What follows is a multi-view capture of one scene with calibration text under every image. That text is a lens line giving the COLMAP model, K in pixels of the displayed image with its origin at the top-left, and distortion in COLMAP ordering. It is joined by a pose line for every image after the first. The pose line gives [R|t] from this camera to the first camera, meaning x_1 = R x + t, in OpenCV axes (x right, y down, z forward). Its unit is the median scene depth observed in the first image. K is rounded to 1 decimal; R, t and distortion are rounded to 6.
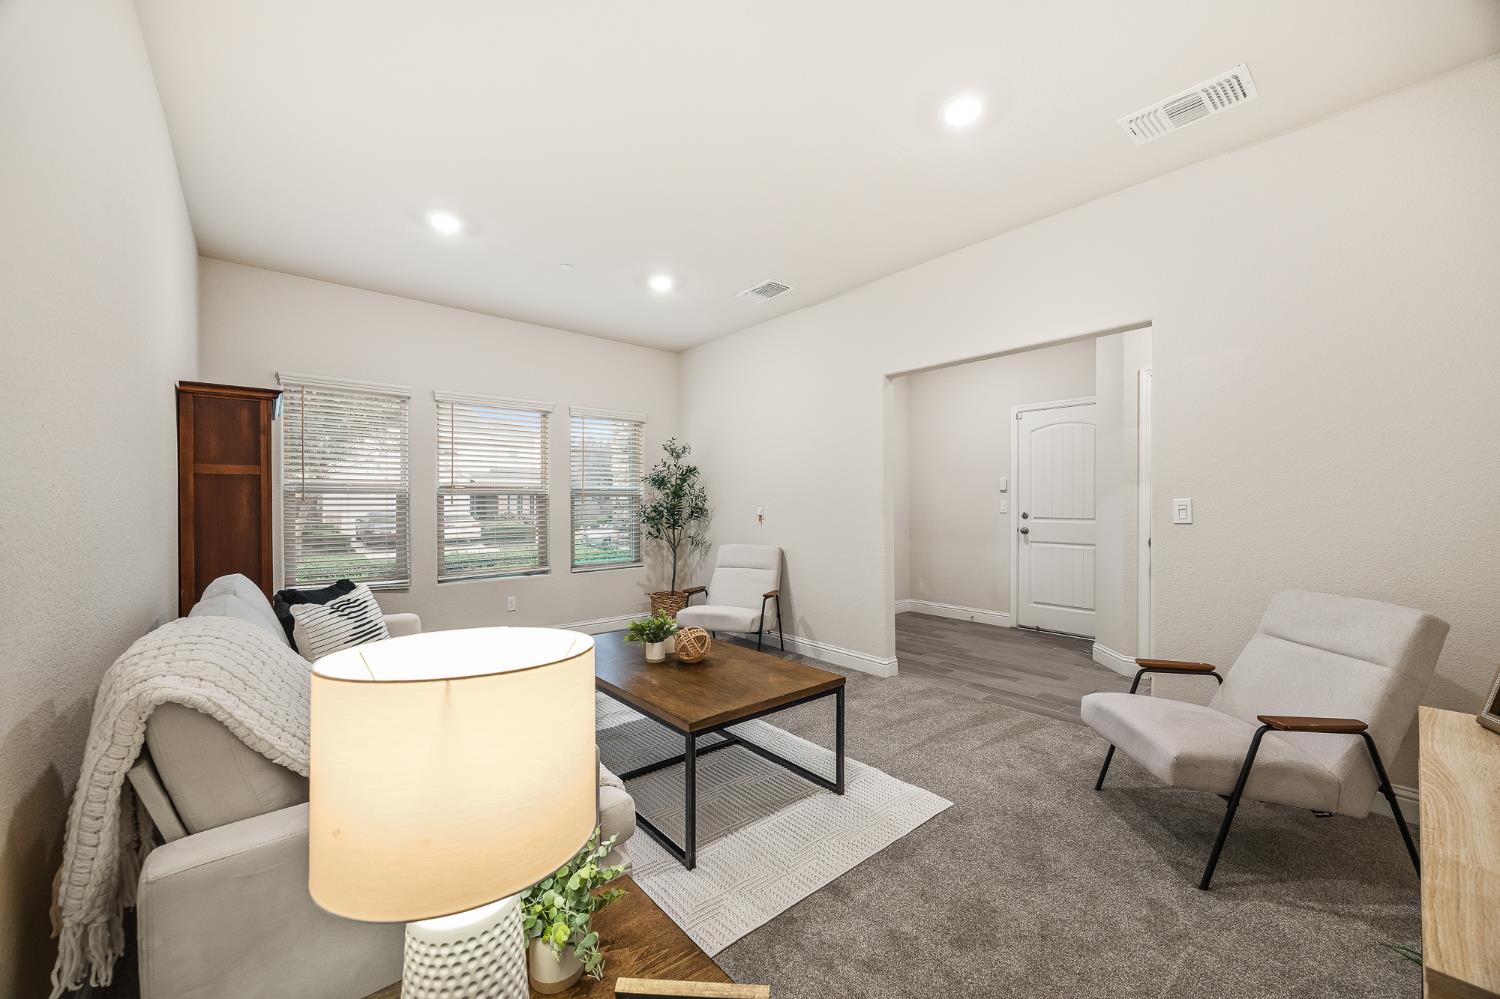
lens RADIAL K [[574.1, 0, 757.2], [0, 574.1, 503.4], [0, 0, 1]] dist [-0.001356, -0.000465]
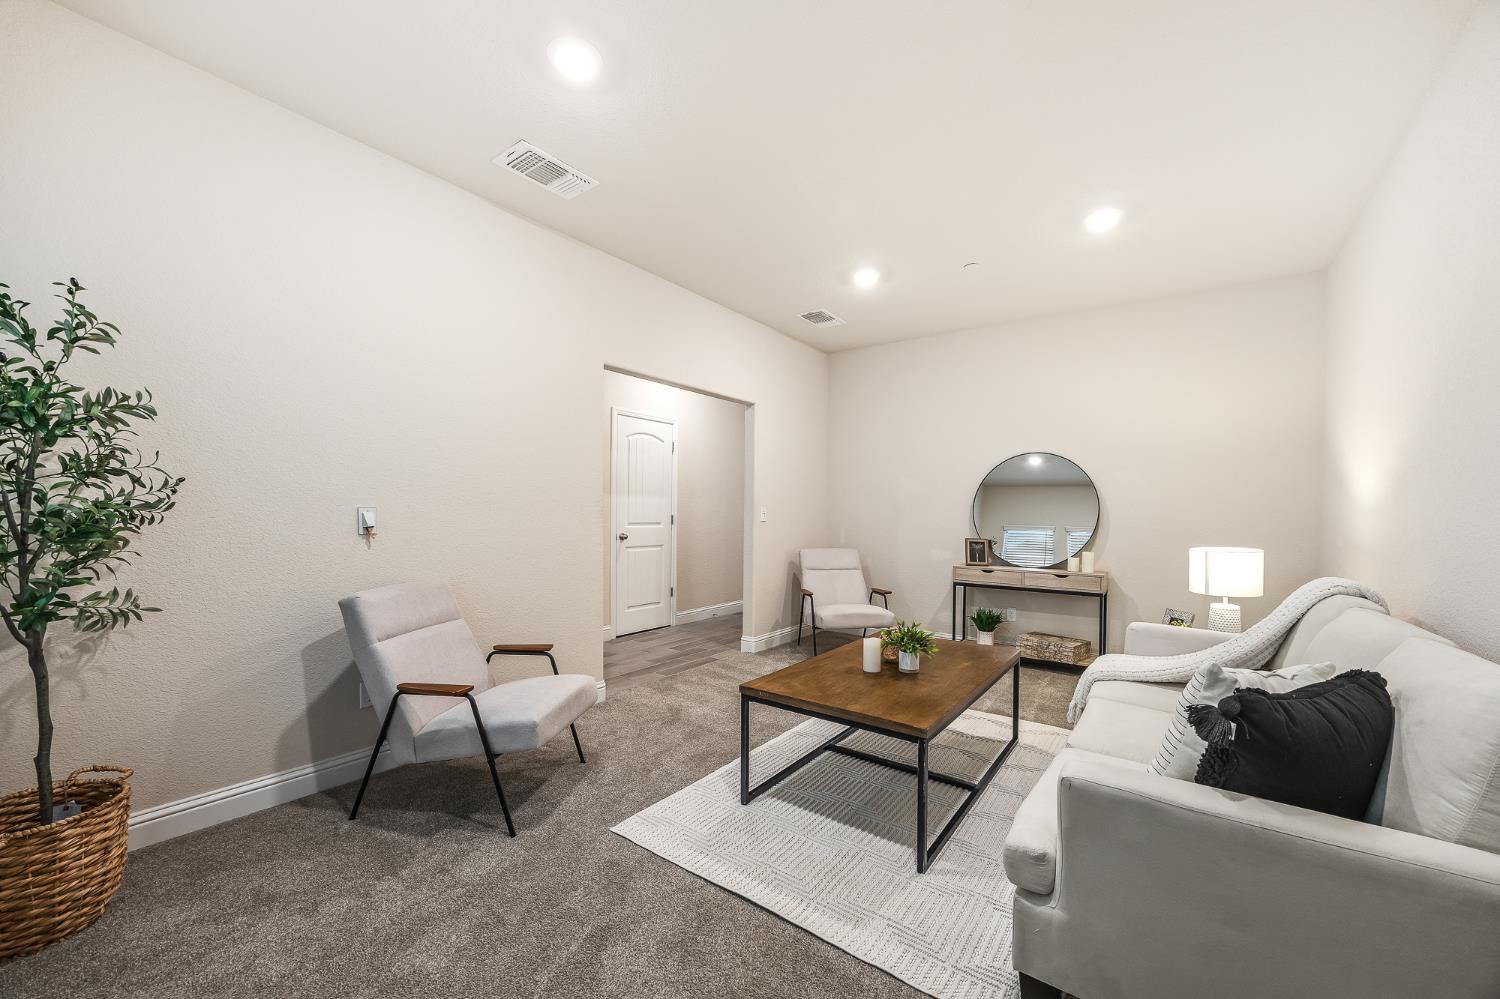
lens RADIAL K [[574.1, 0, 757.2], [0, 574.1, 503.4], [0, 0, 1]] dist [-0.001356, -0.000465]
pose [[-0.226070, 0.010881, 0.974050, -0.763707], [-0.012304, 0.999826, -0.014025, 0.002847], [-0.974033, -0.015155, -0.225897, 1.043572]]
